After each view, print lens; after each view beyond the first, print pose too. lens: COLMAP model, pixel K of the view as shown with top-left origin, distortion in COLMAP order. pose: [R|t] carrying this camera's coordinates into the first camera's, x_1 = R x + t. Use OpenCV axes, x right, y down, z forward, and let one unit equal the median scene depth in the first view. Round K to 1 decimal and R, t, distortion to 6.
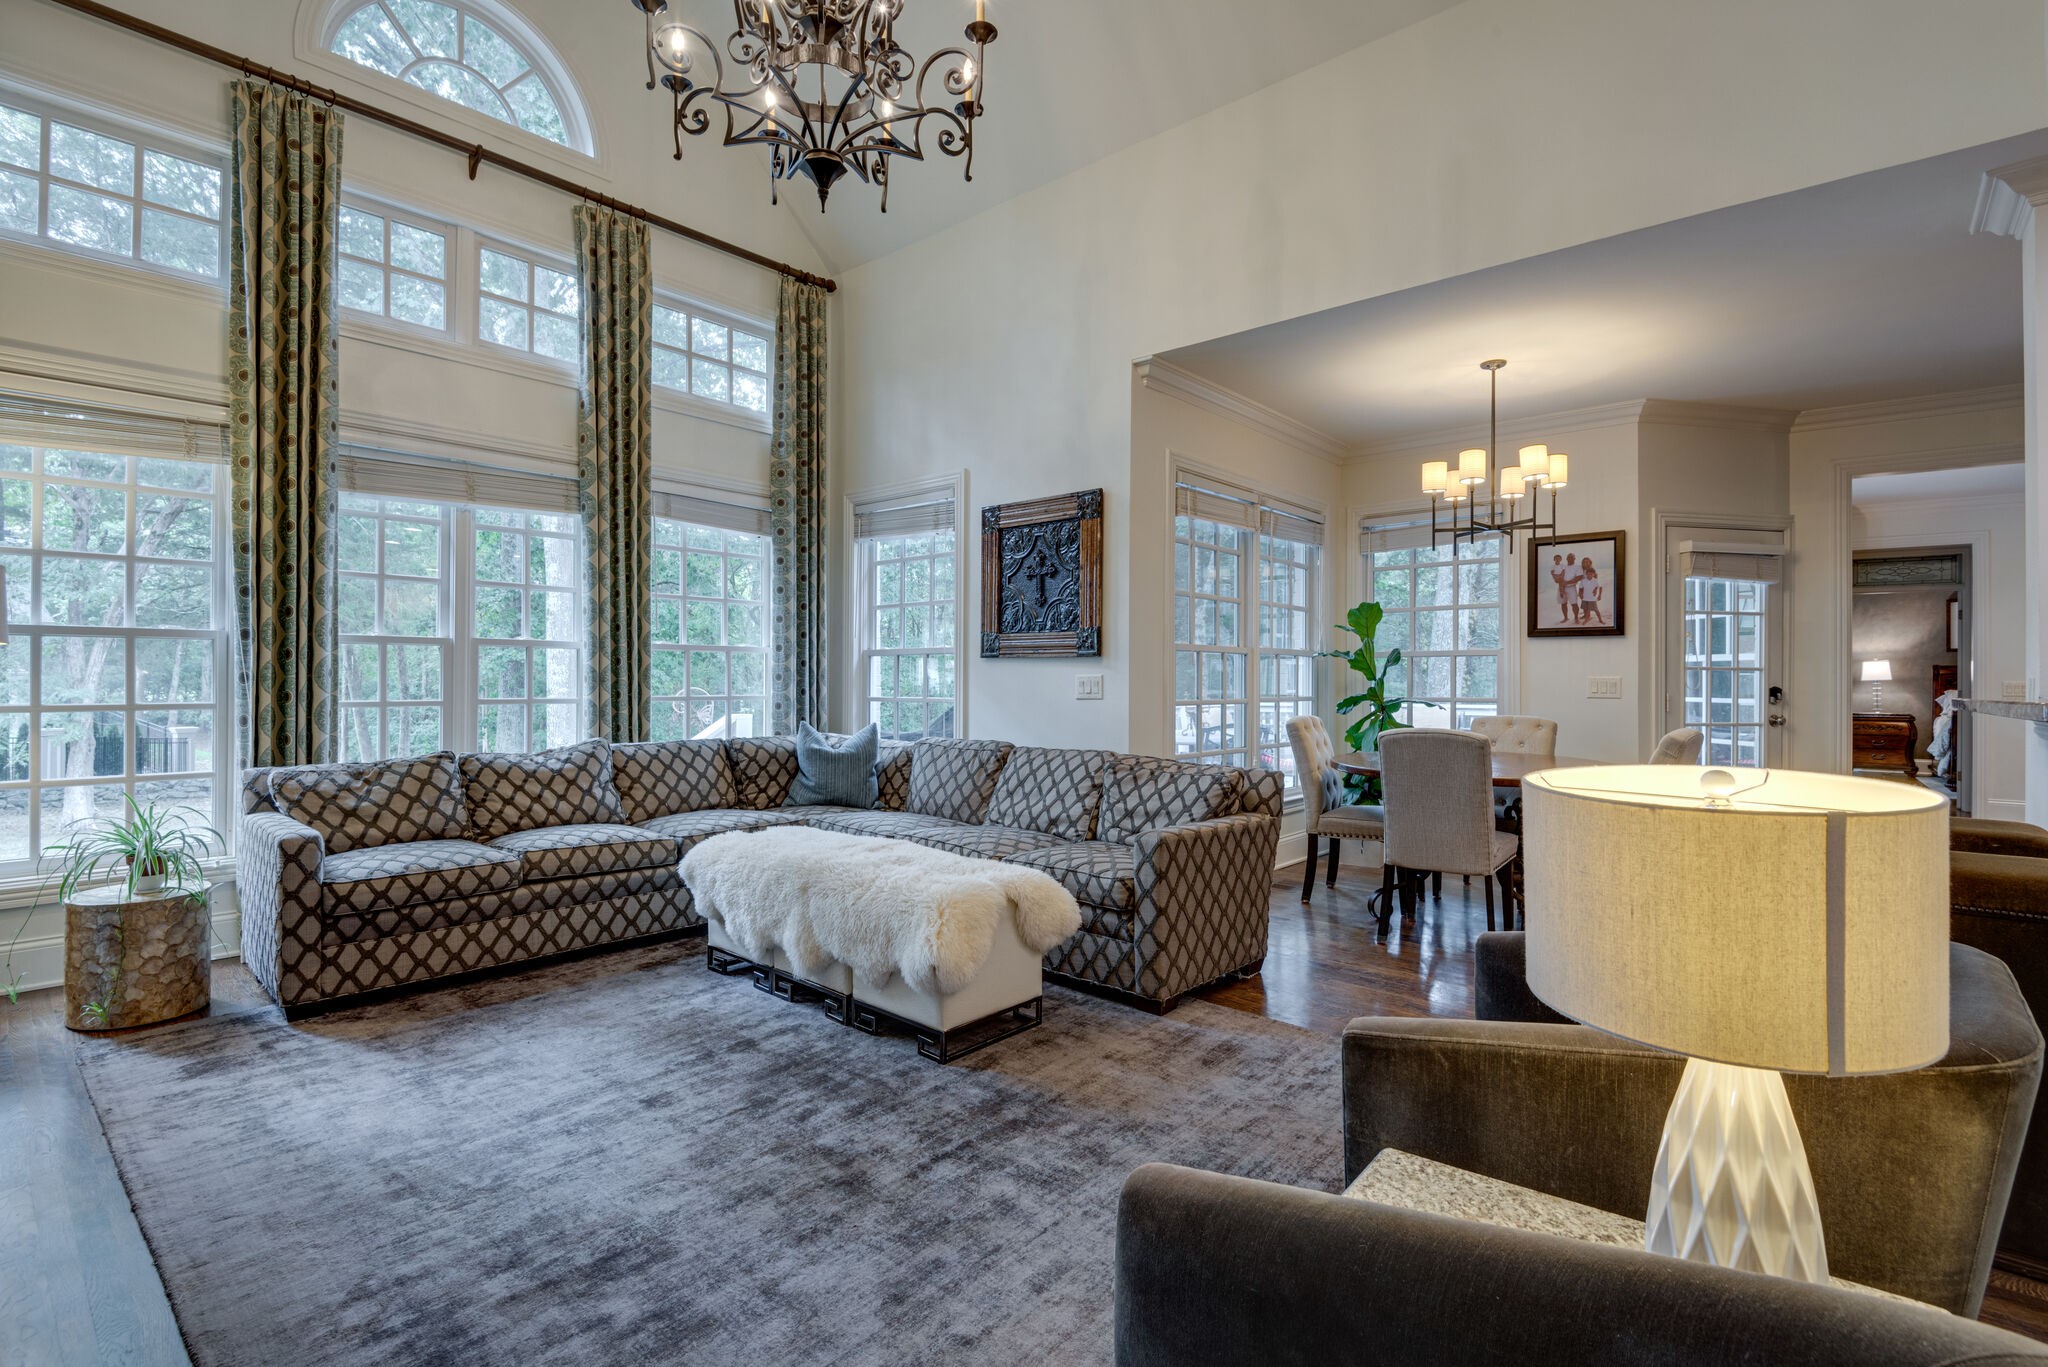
lens RADIAL K [[975.4, 0, 1030.2], [0, 975.4, 672.1], [0, 0, 1]] dist [0.014894, -0.002186]
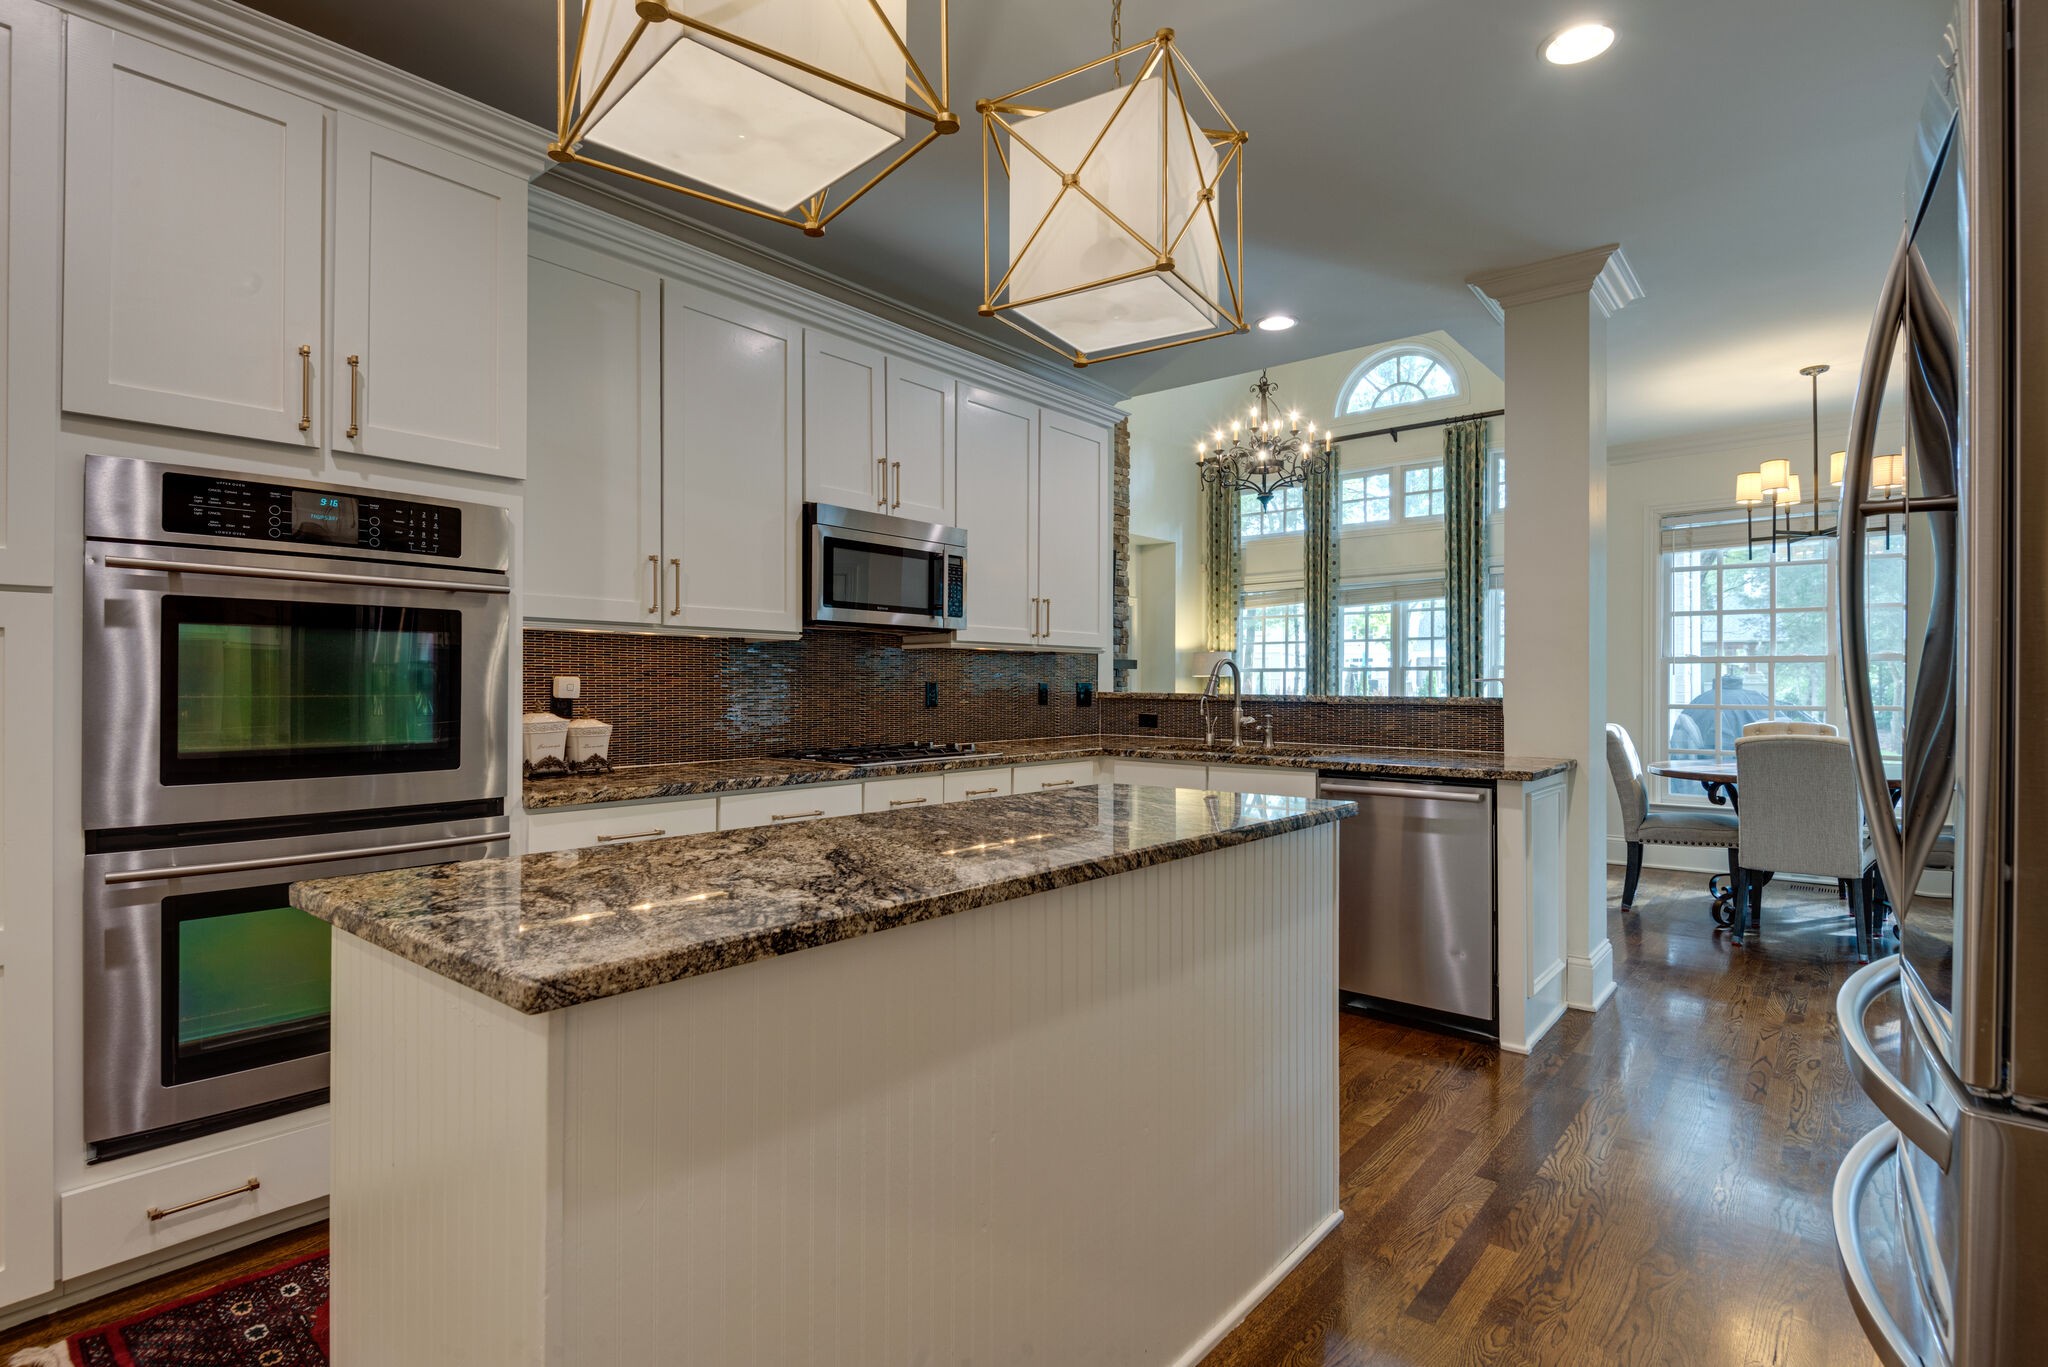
lens RADIAL K [[975.4, 0, 1036.9], [0, 975.4, 689.3], [0, 0, 1]] dist [0.014894, -0.002186]
pose [[0.043331, 0.002259, -0.999058, 1.337912], [0.012435, 0.999919, 0.002800, -0.002887], [0.998983, -0.012545, 0.043300, 0.151717]]
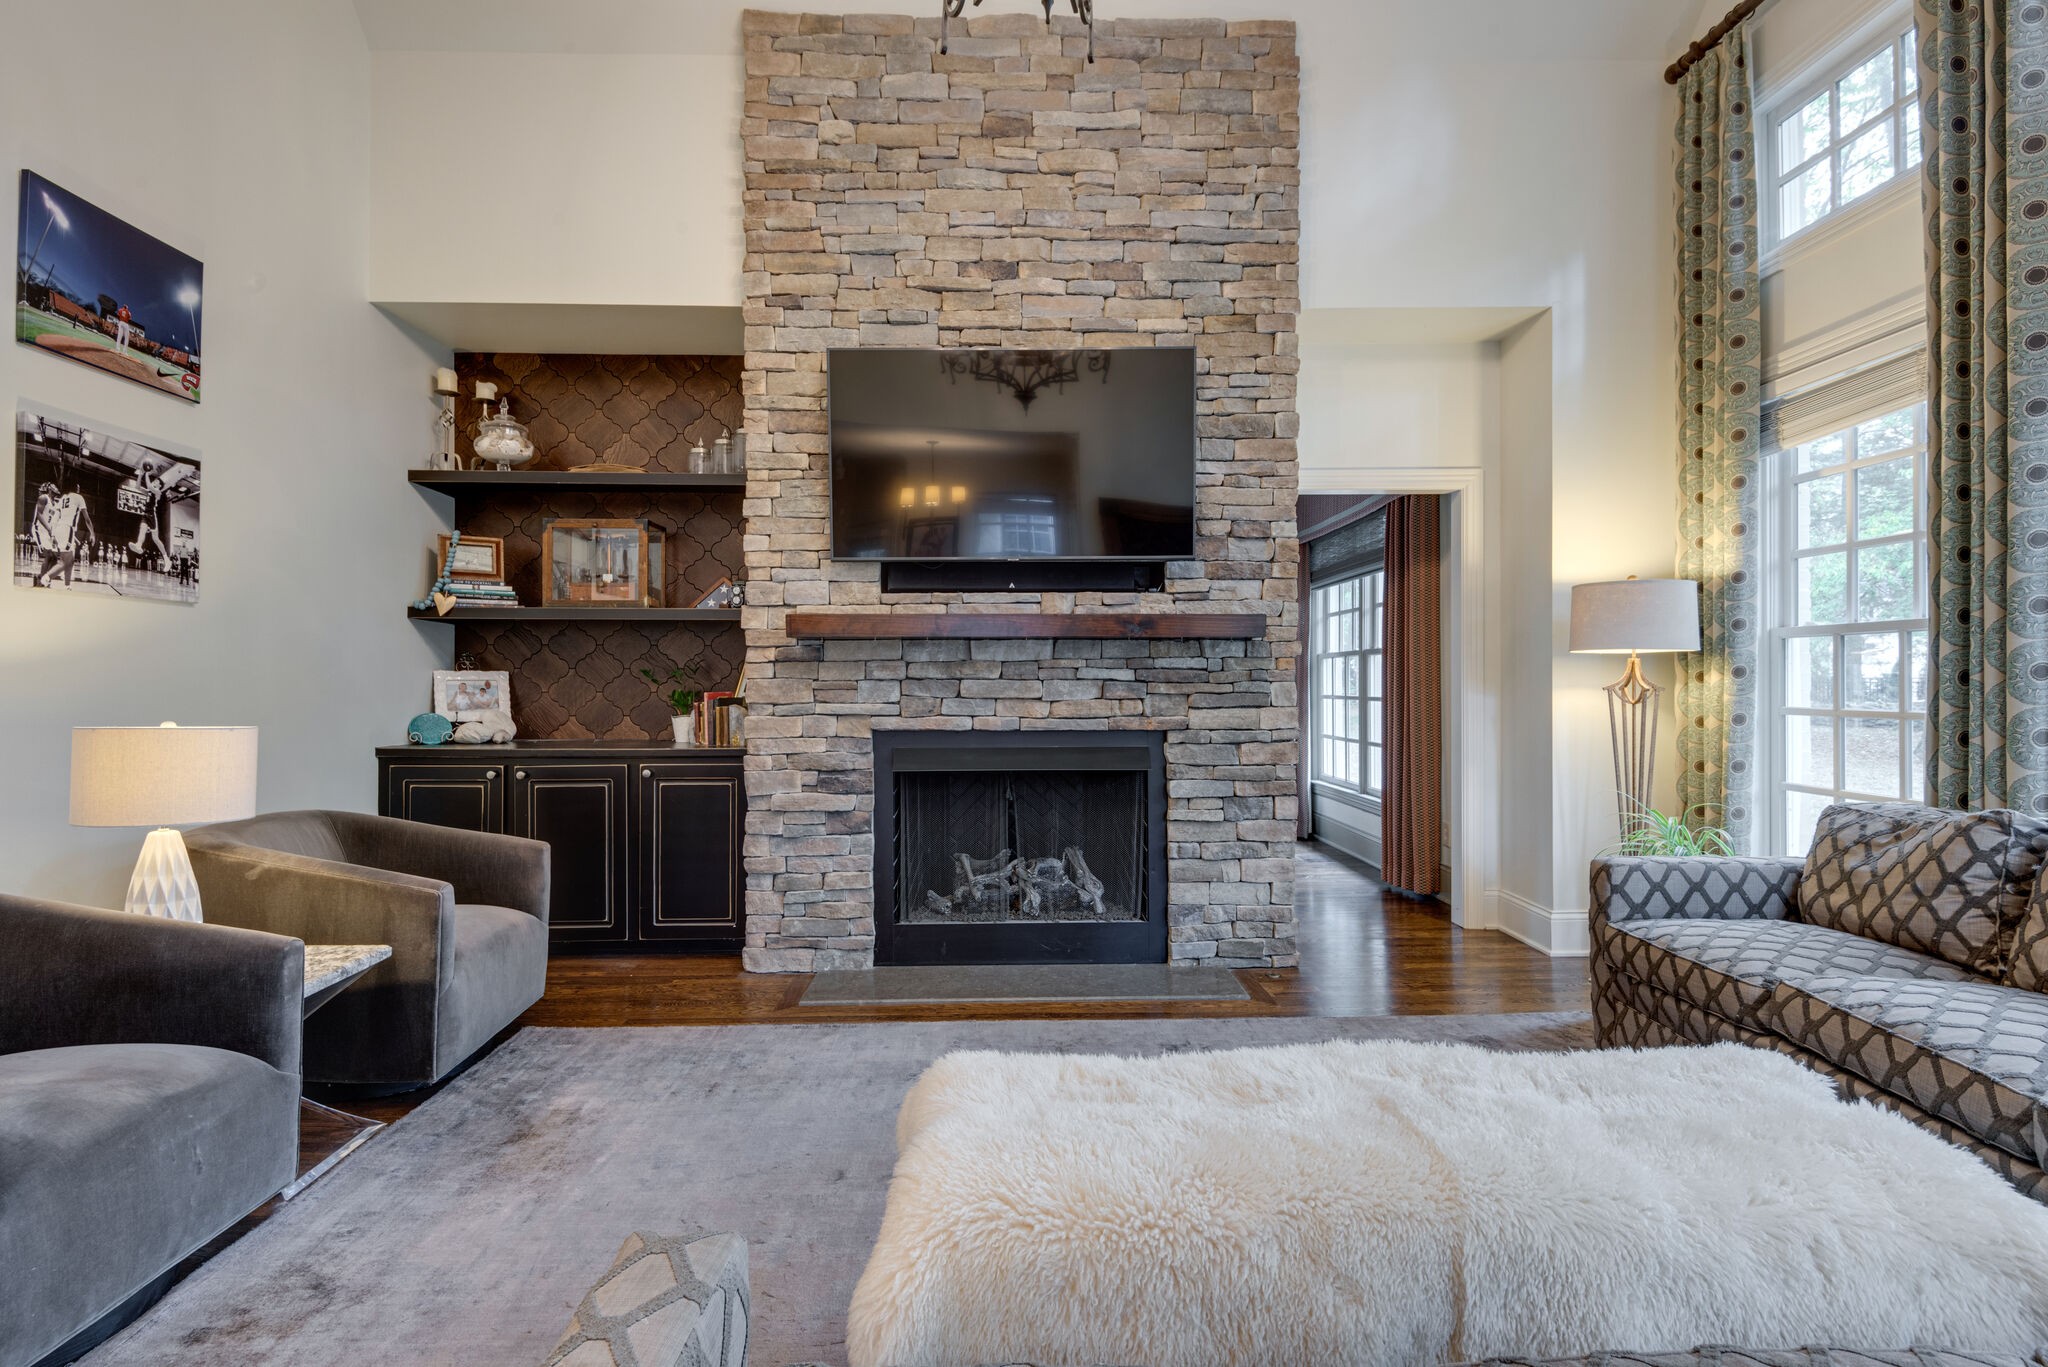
lens RADIAL K [[1030.9, 0, 1010.2], [0, 1030.9, 674.5], [0, 0, 1]] dist [0.019094, -0.016356]
pose [[-0.726646, -0.005355, -0.686991, 0.173575], [0.007593, 0.999846, -0.015825, 0.006630], [0.686970, -0.016715, -0.726494, 0.854357]]
